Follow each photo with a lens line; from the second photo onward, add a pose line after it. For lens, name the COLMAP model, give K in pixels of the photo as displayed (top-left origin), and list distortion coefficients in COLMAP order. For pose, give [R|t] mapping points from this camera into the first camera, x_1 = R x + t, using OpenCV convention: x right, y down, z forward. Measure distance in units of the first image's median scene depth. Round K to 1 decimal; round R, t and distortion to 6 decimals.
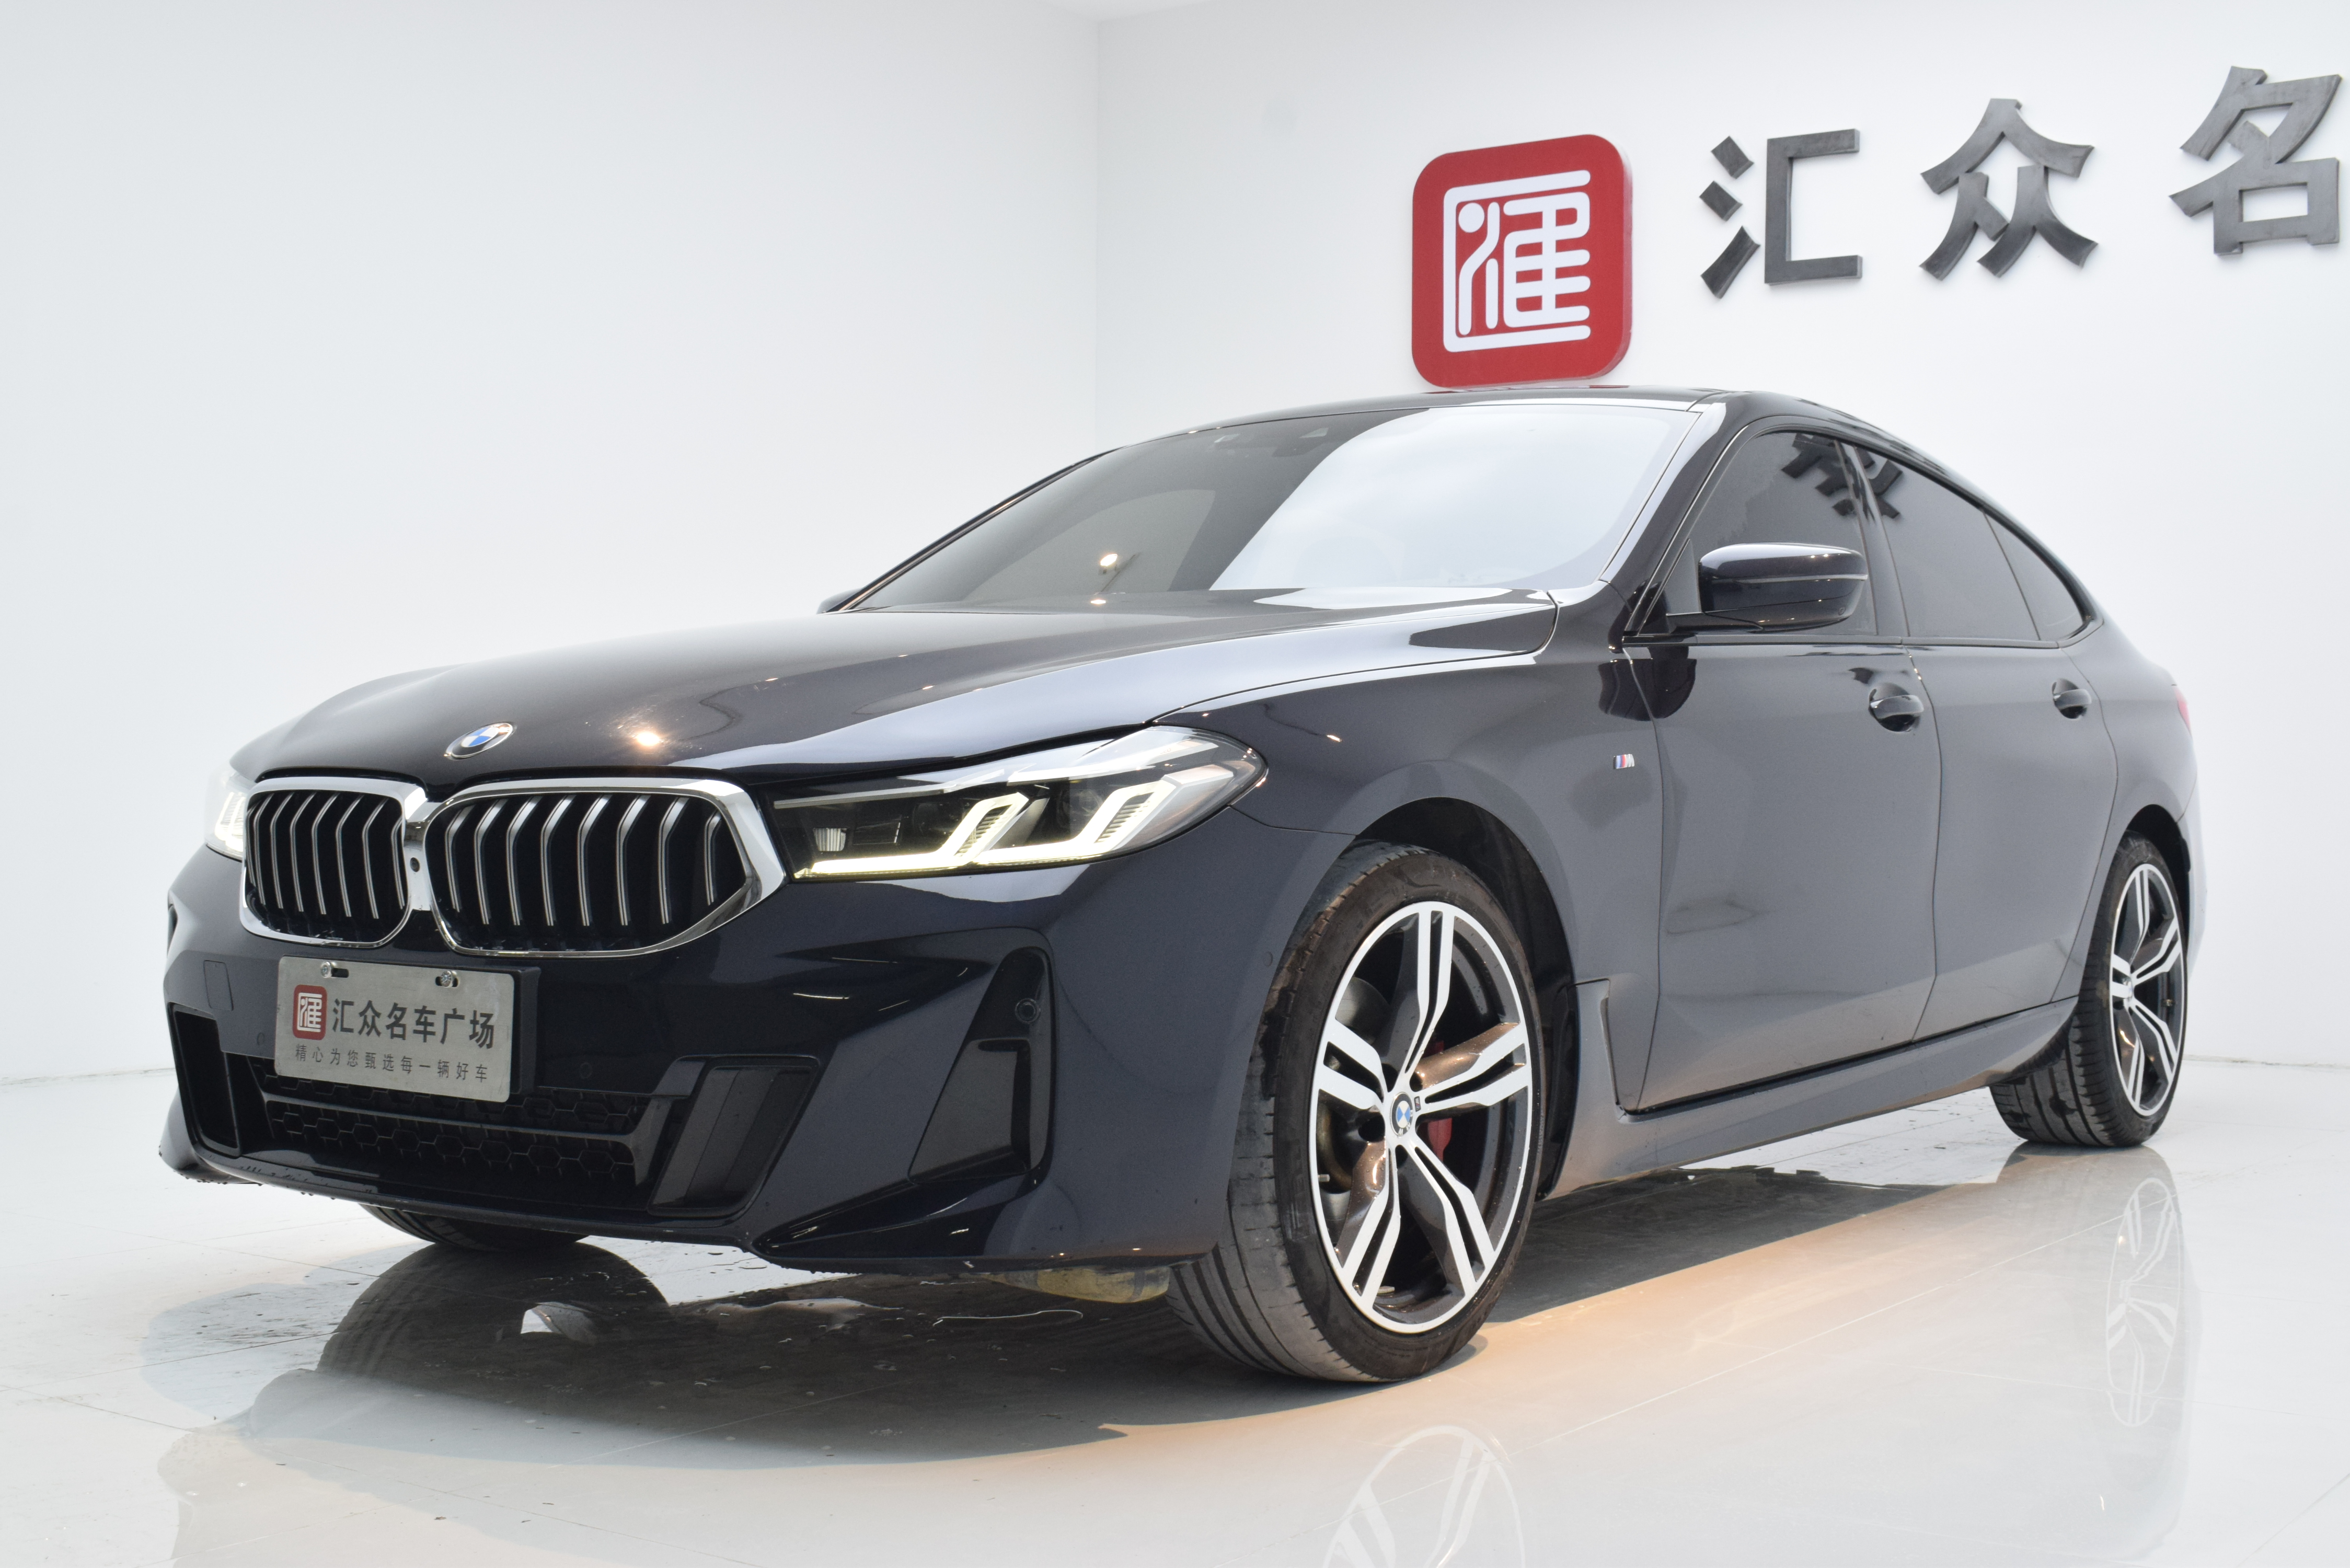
lens RADIAL K [[2863.6, 0, 1170.9], [0, 2863.6, 744.4], [0, 0, 1]] dist [-0.142569, 0.245166]
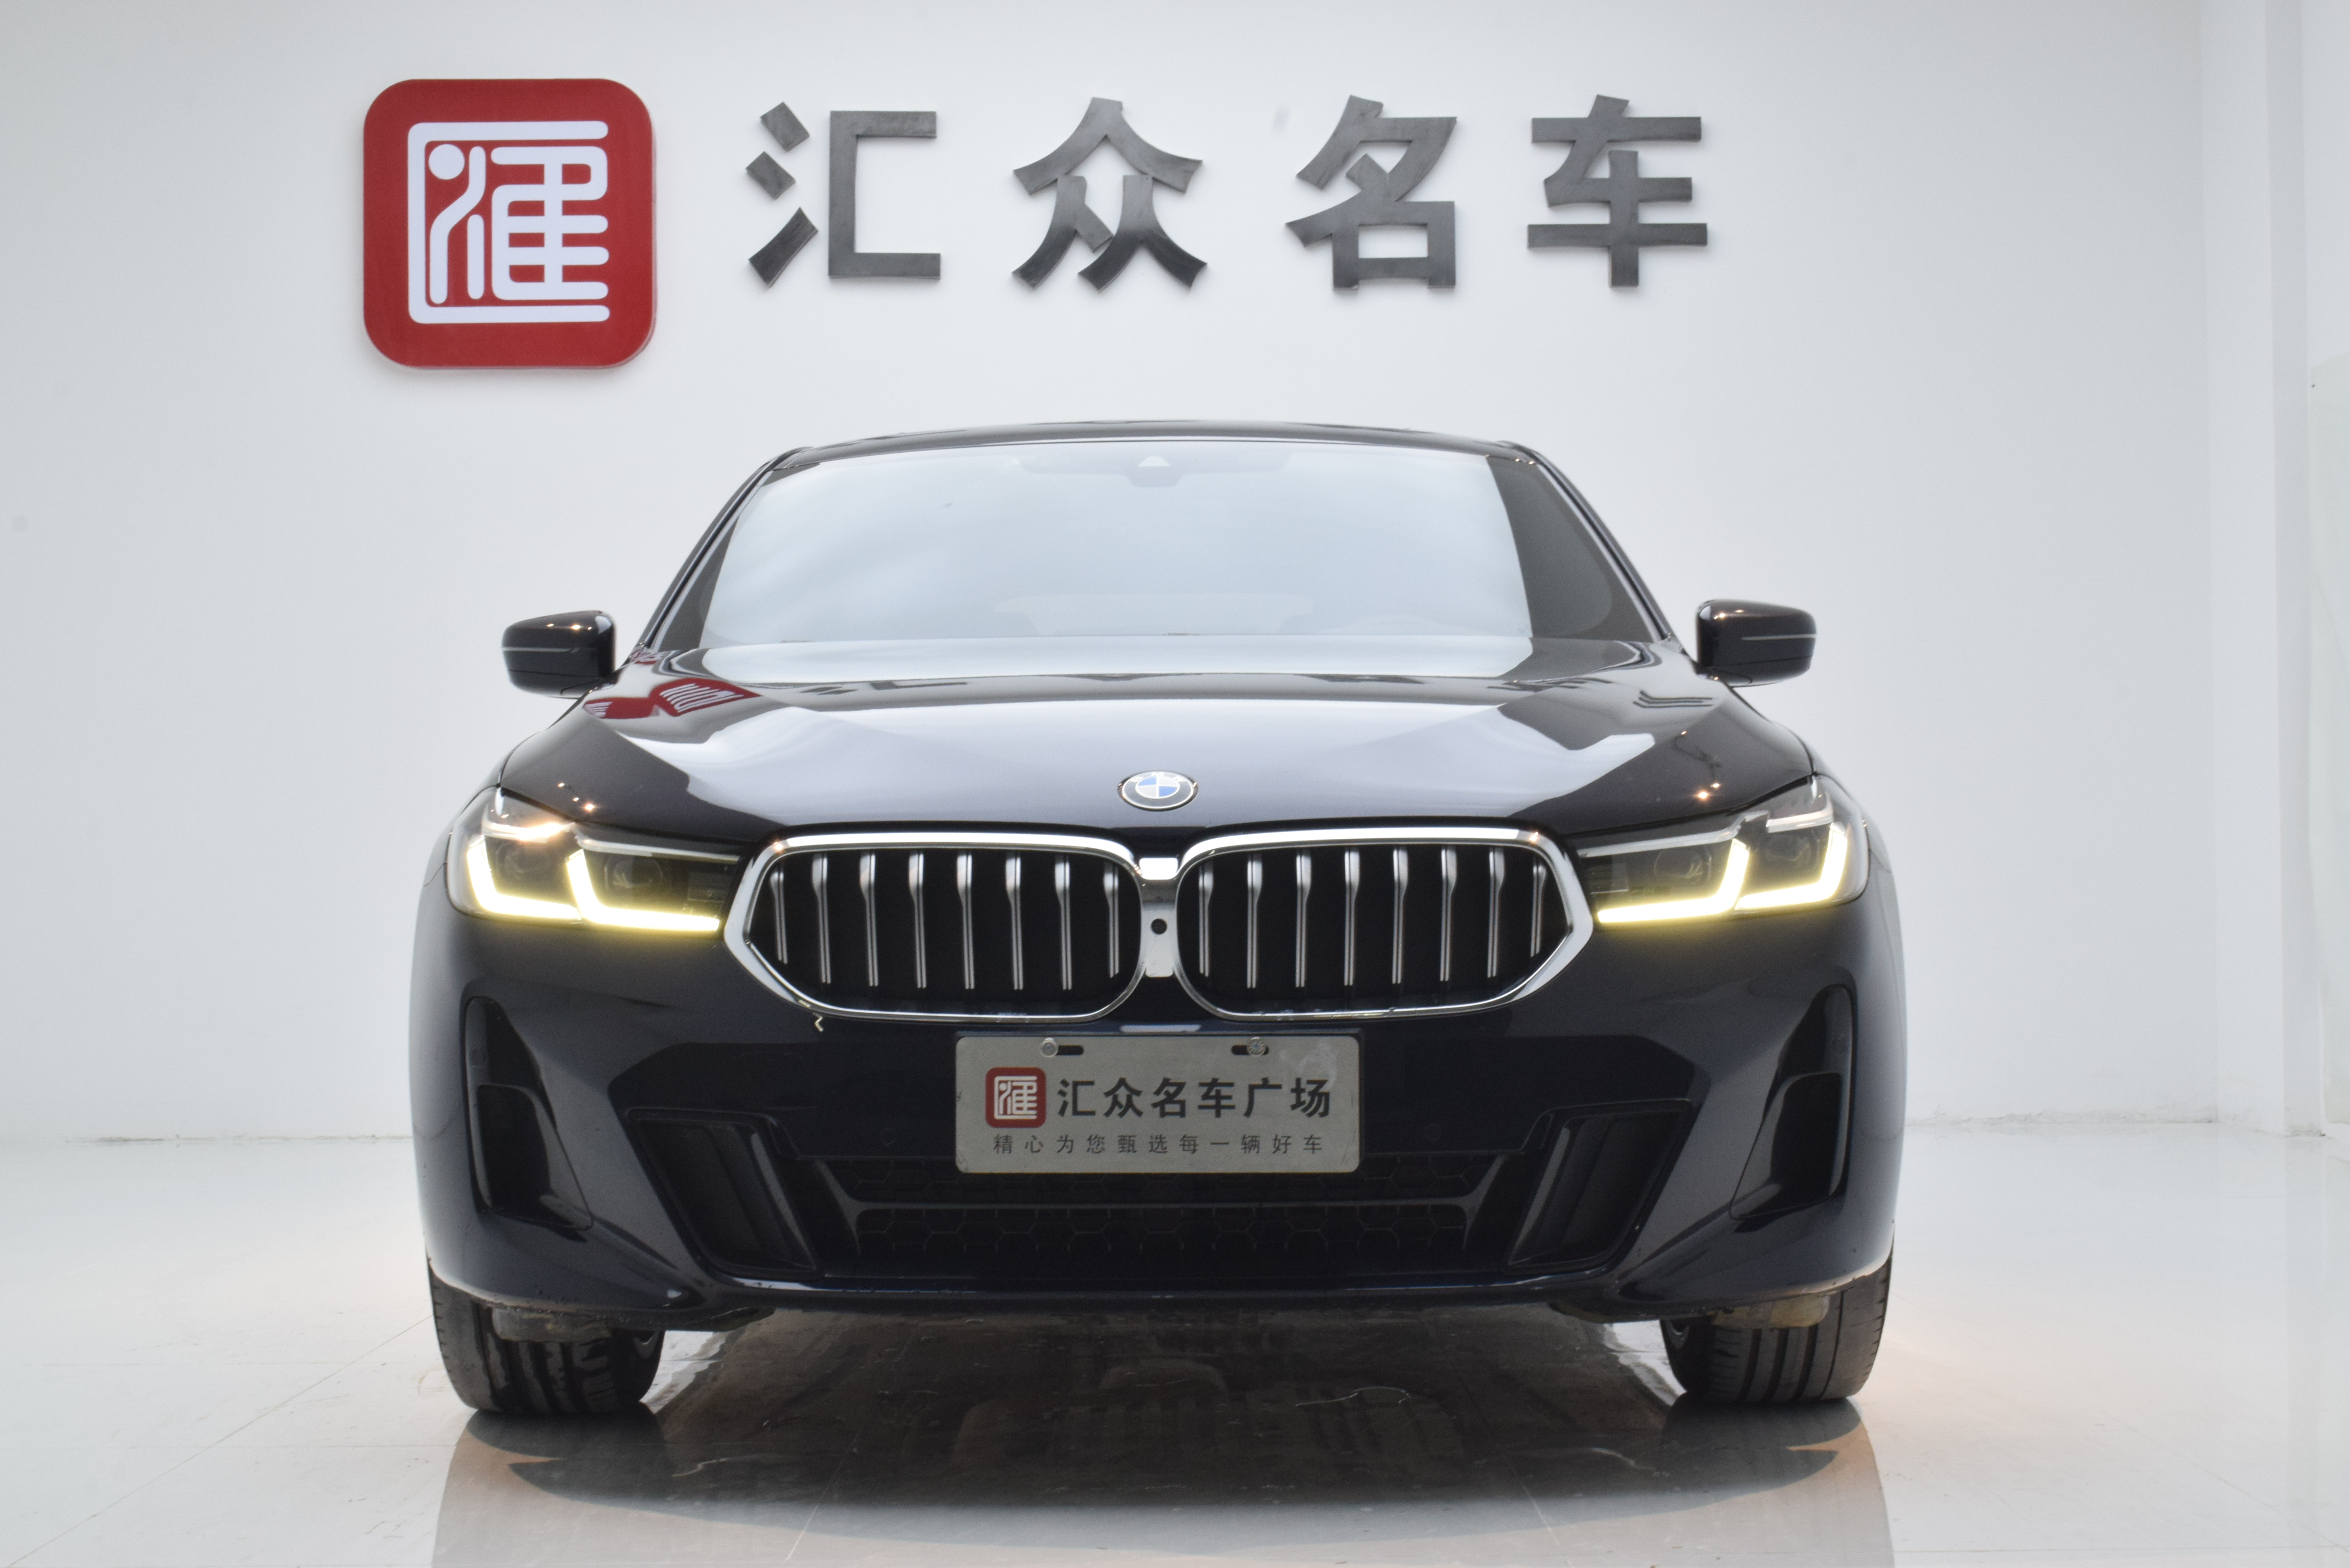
lens RADIAL K [[3613.4, 0, 1175.0], [0, 3613.4, 784.0], [0, 0, 1]] dist [0.050718, 0.026574]
pose [[0.810274, -0.001223, 0.586050, -0.402878], [0.003564, 0.999990, -0.002841, -0.000010], [-0.586040, 0.004390, 0.810270, 0.023619]]
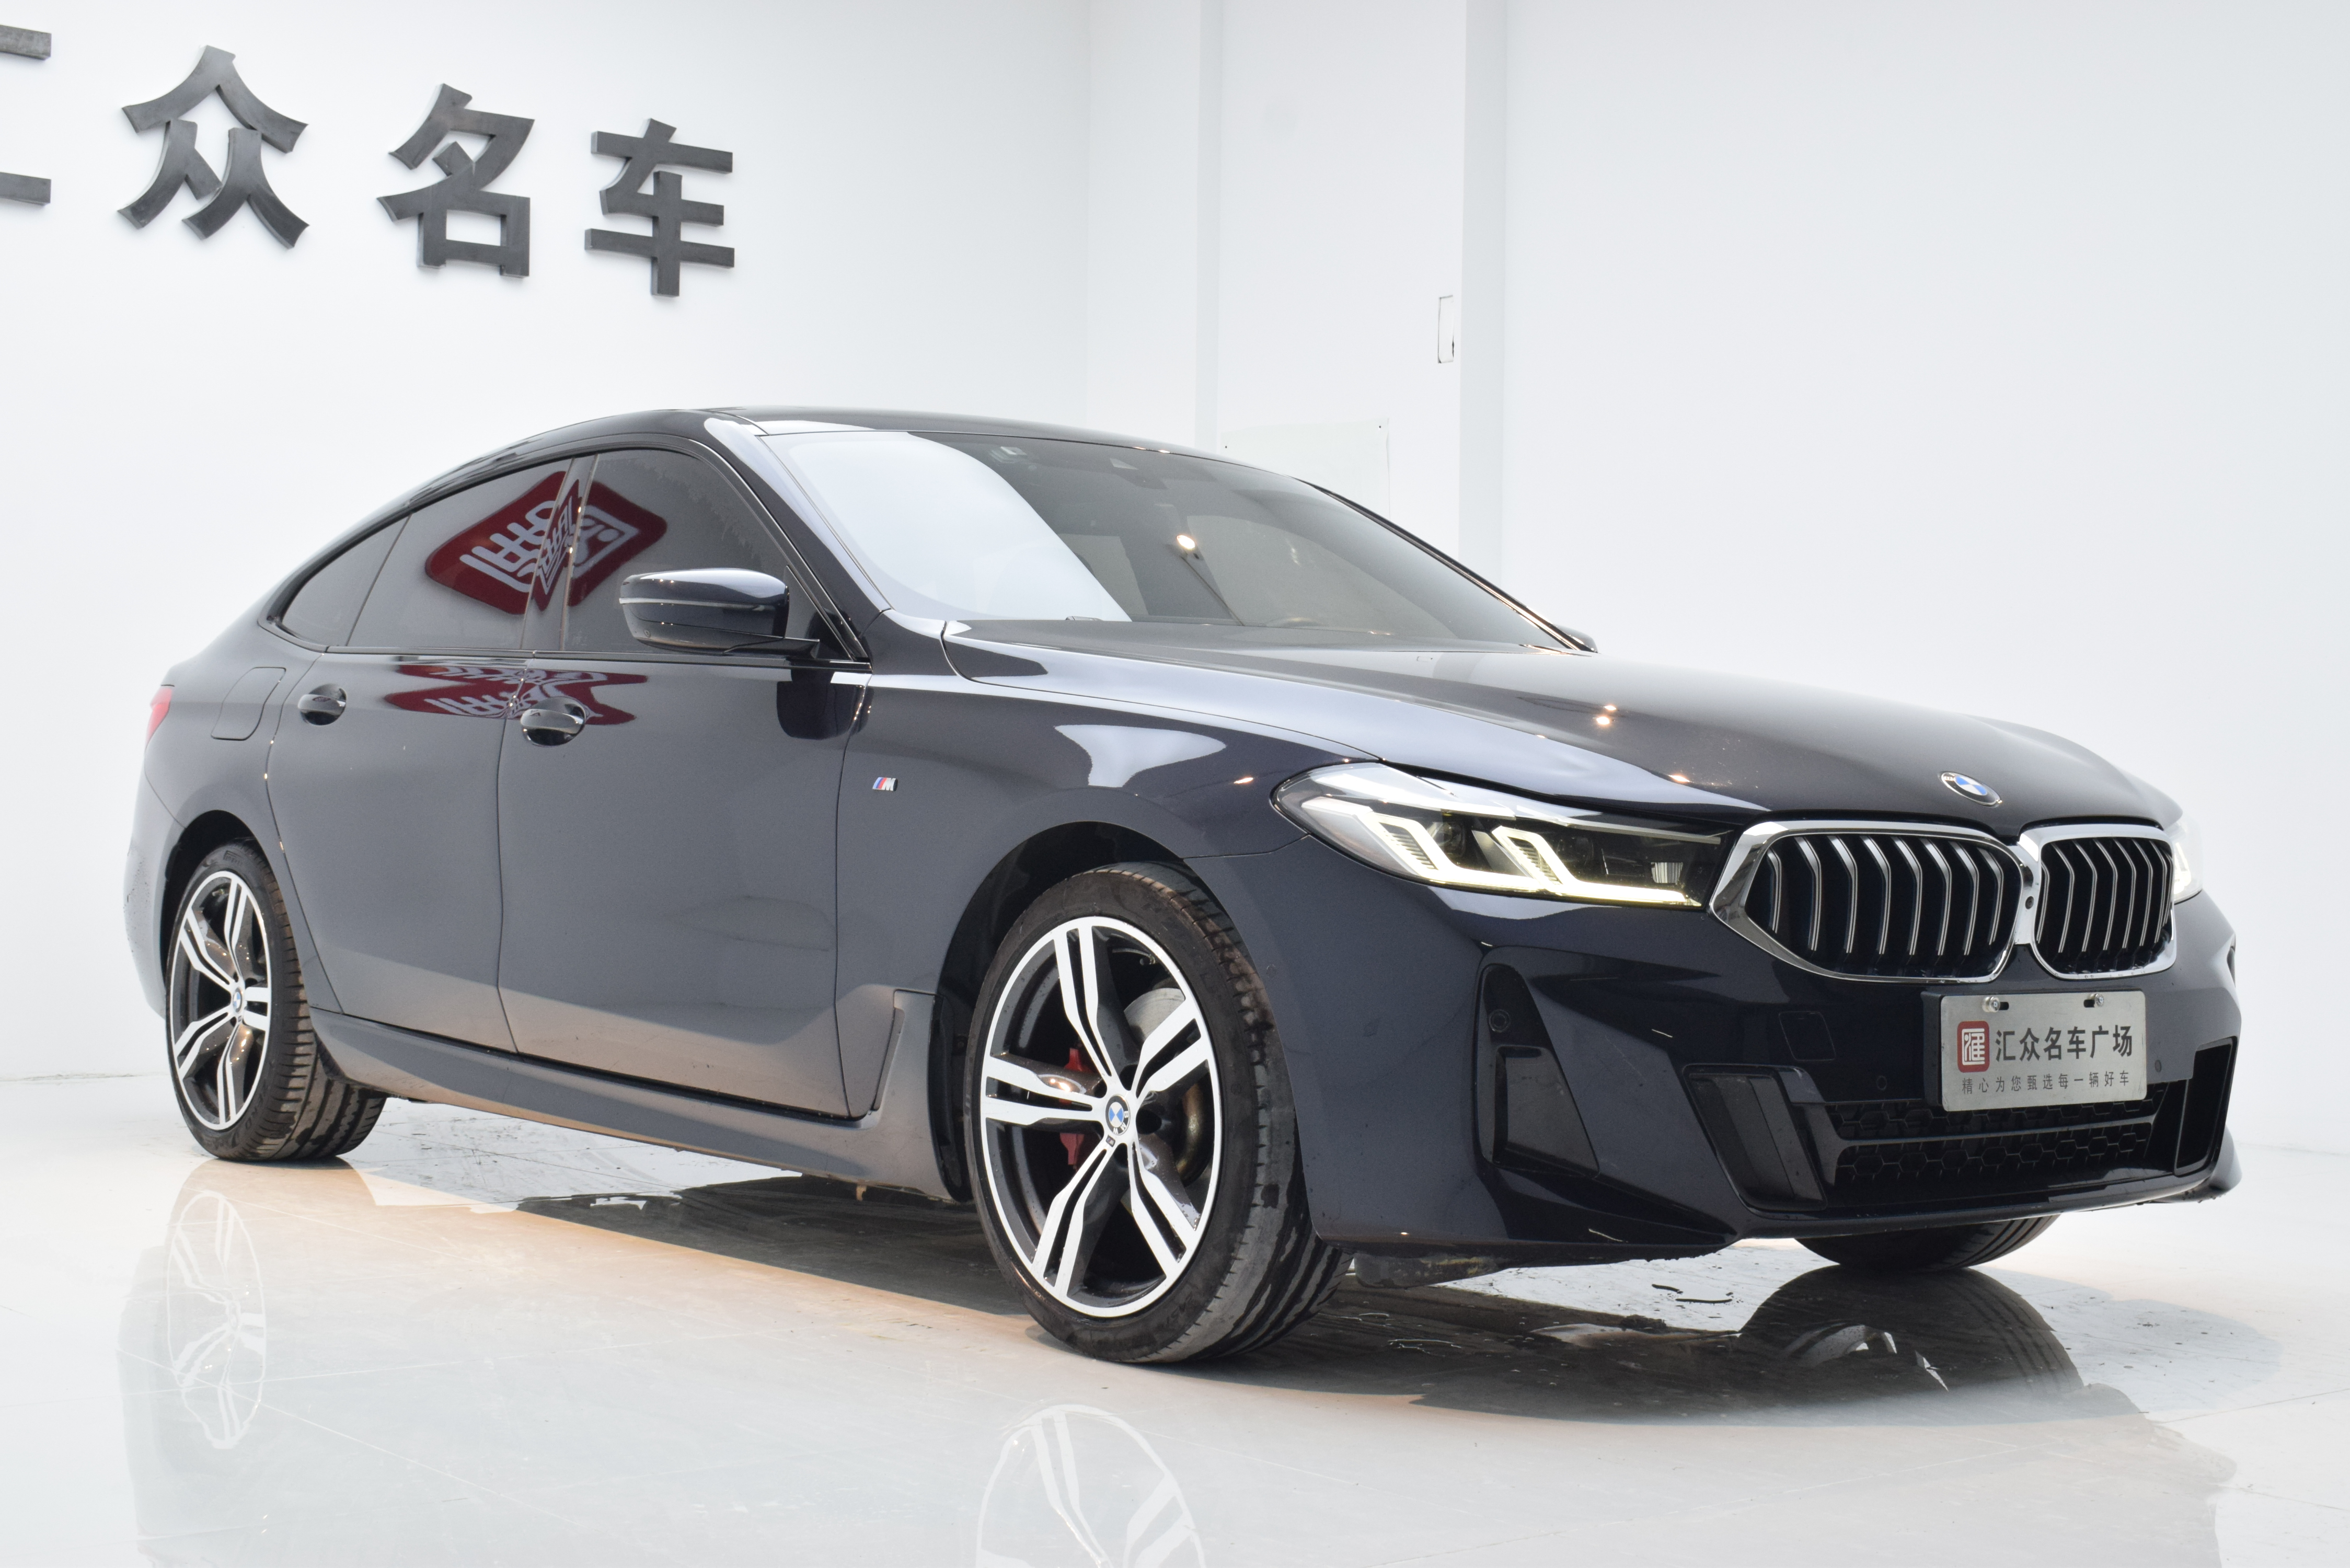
lens RADIAL K [[3208.6, 0, 1111.0], [0, 3208.6, 785.9], [0, 0, 1]] dist [-0.002460, -0.006481]
pose [[0.288357, 0.003063, 0.957518, -0.668720], [-0.030843, 0.999506, 0.006092, 0.000225], [-0.957026, -0.031290, 0.288309, 0.420096]]
